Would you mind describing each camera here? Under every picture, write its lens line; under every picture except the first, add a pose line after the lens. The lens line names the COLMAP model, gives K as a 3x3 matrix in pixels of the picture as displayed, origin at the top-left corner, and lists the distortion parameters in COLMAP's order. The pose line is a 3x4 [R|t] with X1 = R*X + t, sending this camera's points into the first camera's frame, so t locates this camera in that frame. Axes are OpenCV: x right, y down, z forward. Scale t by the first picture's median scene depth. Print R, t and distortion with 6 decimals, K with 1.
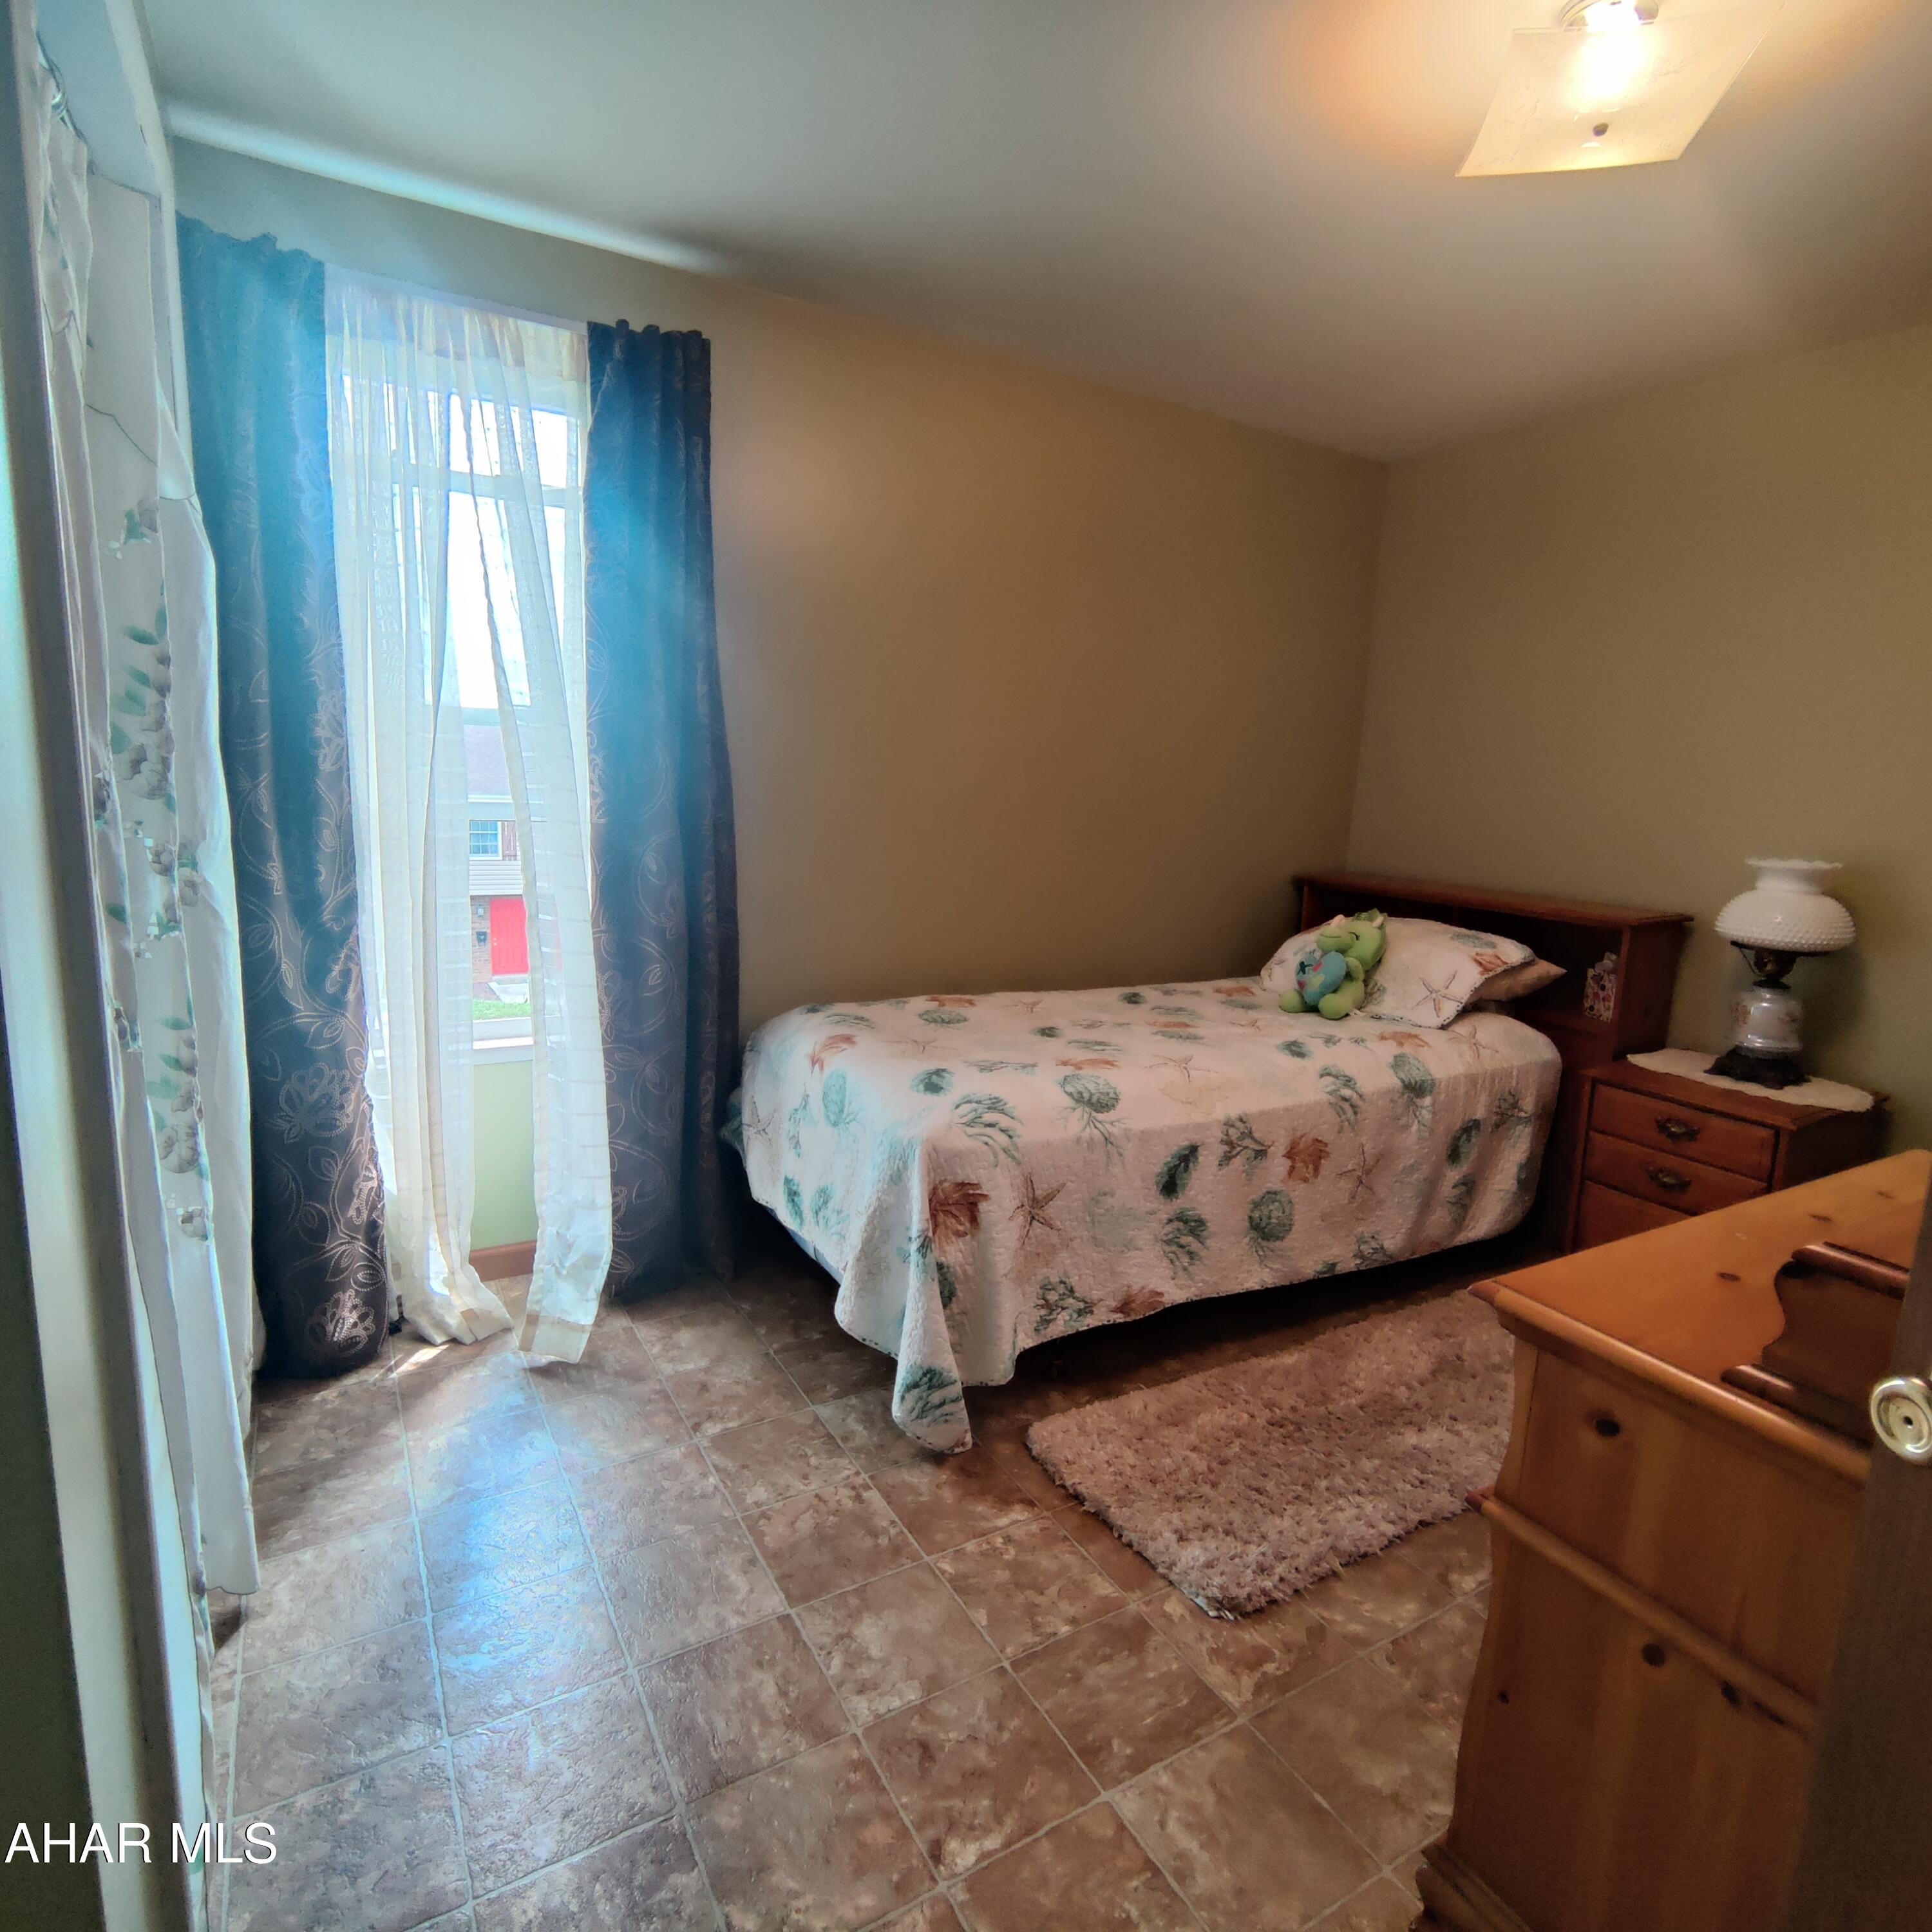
lens RADIAL K [[1110.6, 0, 966.0], [0, 1110.6, 966.0], [0, 0, 1]] dist [-0.000408, 0.003309]
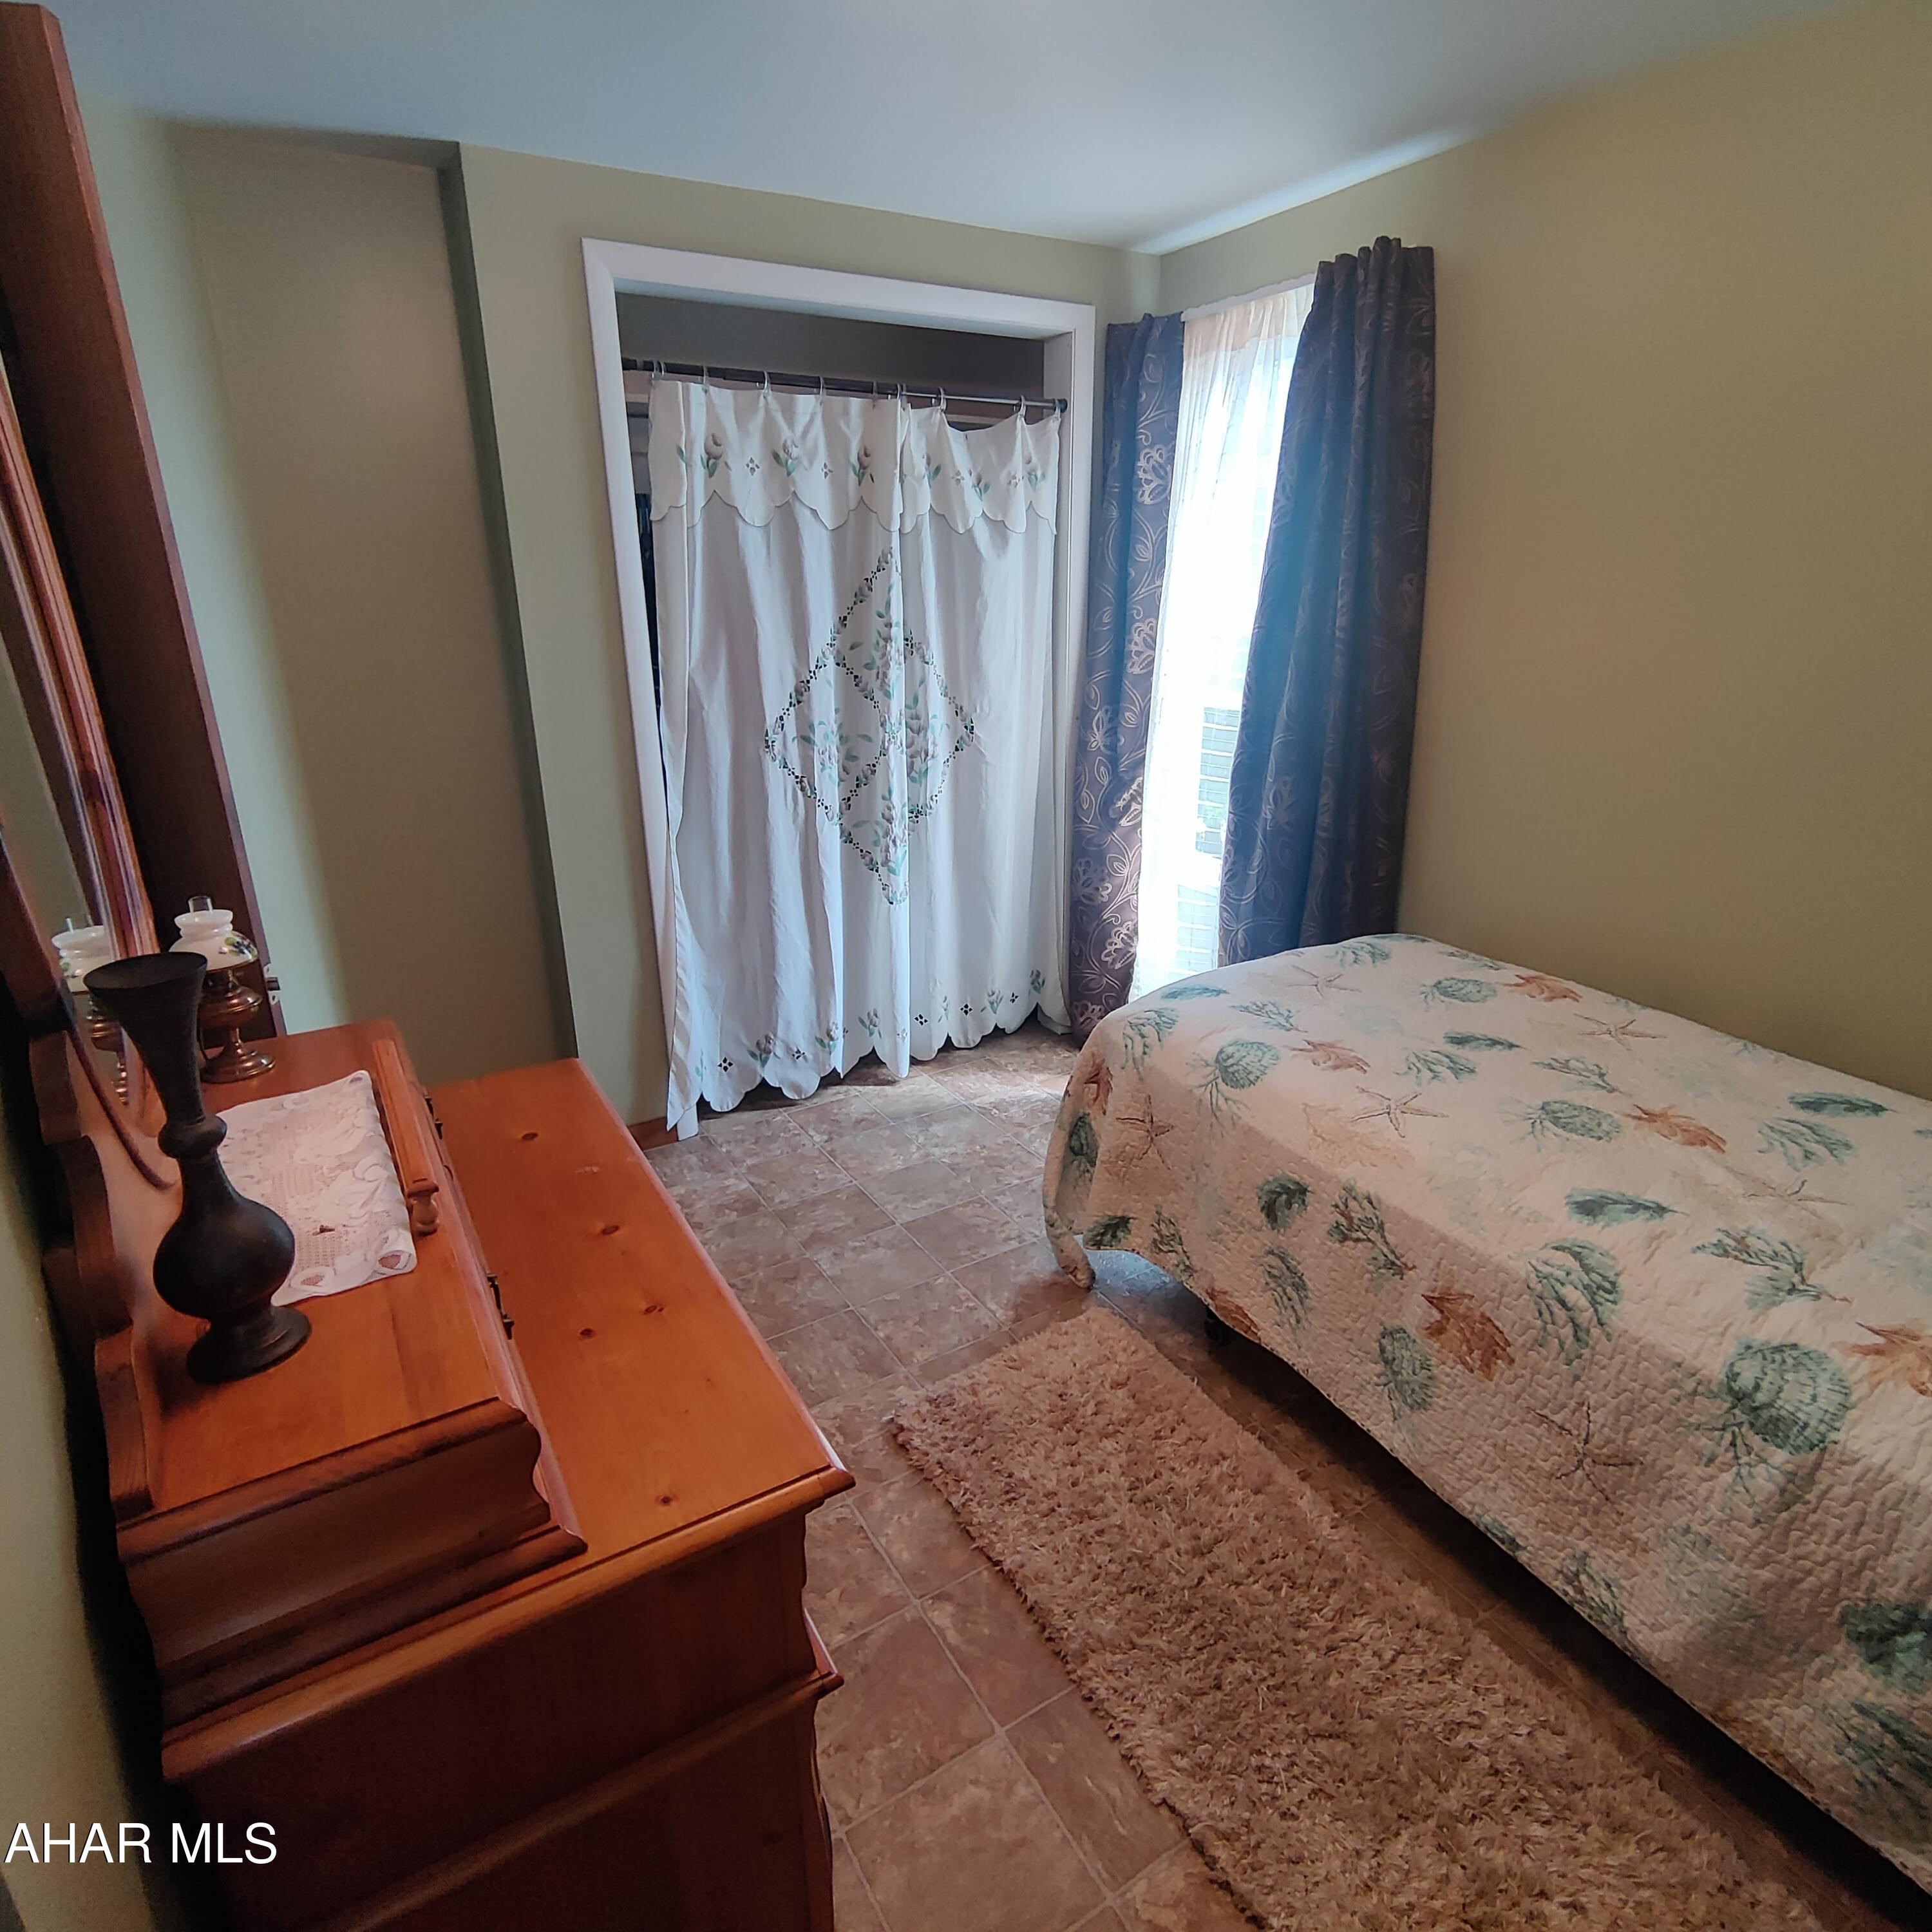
lens RADIAL K [[1110.6, 0, 966.0], [0, 1110.6, 966.0], [0, 0, 1]] dist [-0.000408, 0.003309]
pose [[0.009397, 0.288951, -0.957298, 0.922770], [-0.164282, 0.944778, 0.283559, -0.175008], [0.986369, 0.154602, 0.056347, 0.690977]]
